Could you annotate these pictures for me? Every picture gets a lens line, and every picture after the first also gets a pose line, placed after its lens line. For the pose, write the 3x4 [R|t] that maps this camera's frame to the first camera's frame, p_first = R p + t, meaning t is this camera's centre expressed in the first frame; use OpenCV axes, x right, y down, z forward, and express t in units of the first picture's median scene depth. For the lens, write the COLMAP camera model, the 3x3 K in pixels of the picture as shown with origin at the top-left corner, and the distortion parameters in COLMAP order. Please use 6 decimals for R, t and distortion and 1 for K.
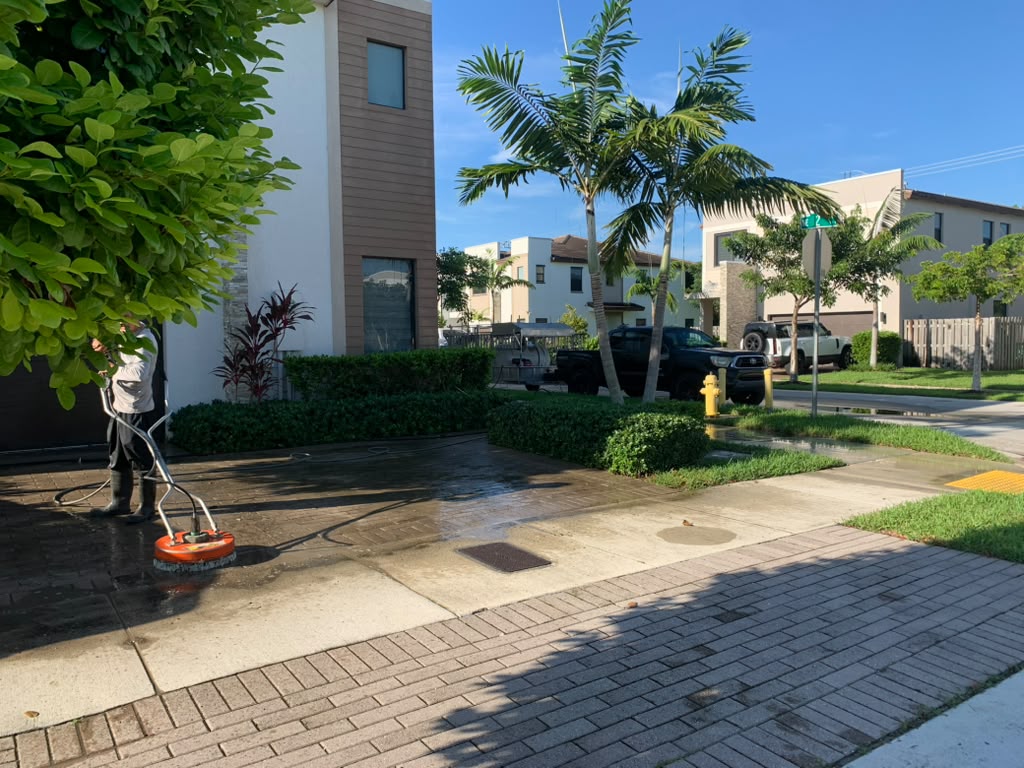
lens RADIAL K [[777.9, 0, 513.1], [0, 777.9, 387.9], [0, 0, 1]] dist [0.032778, -0.026824]
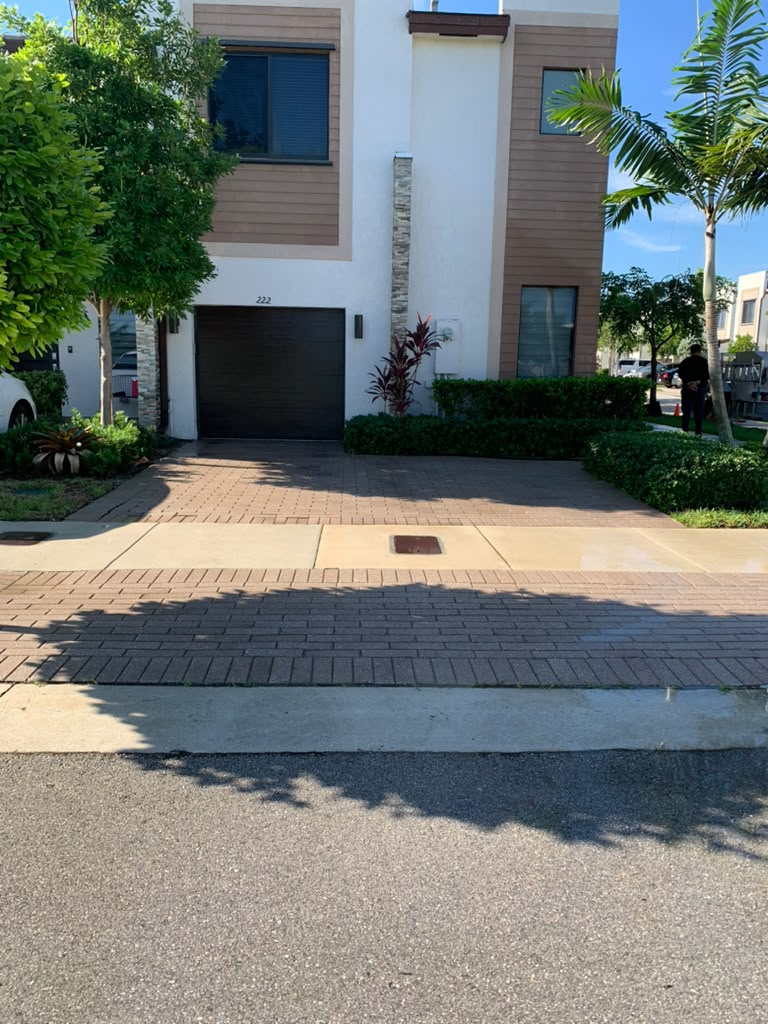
lens RADIAL K [[777.9, 0, 384.2], [0, 777.9, 508.0], [0, 0, 1]] dist [0.032778, -0.026824]
pose [[0.847172, 0.125695, -0.516236, 0.275457], [-0.063412, 0.988589, 0.136641, -0.003455], [0.527520, -0.083023, 0.845476, -0.031148]]
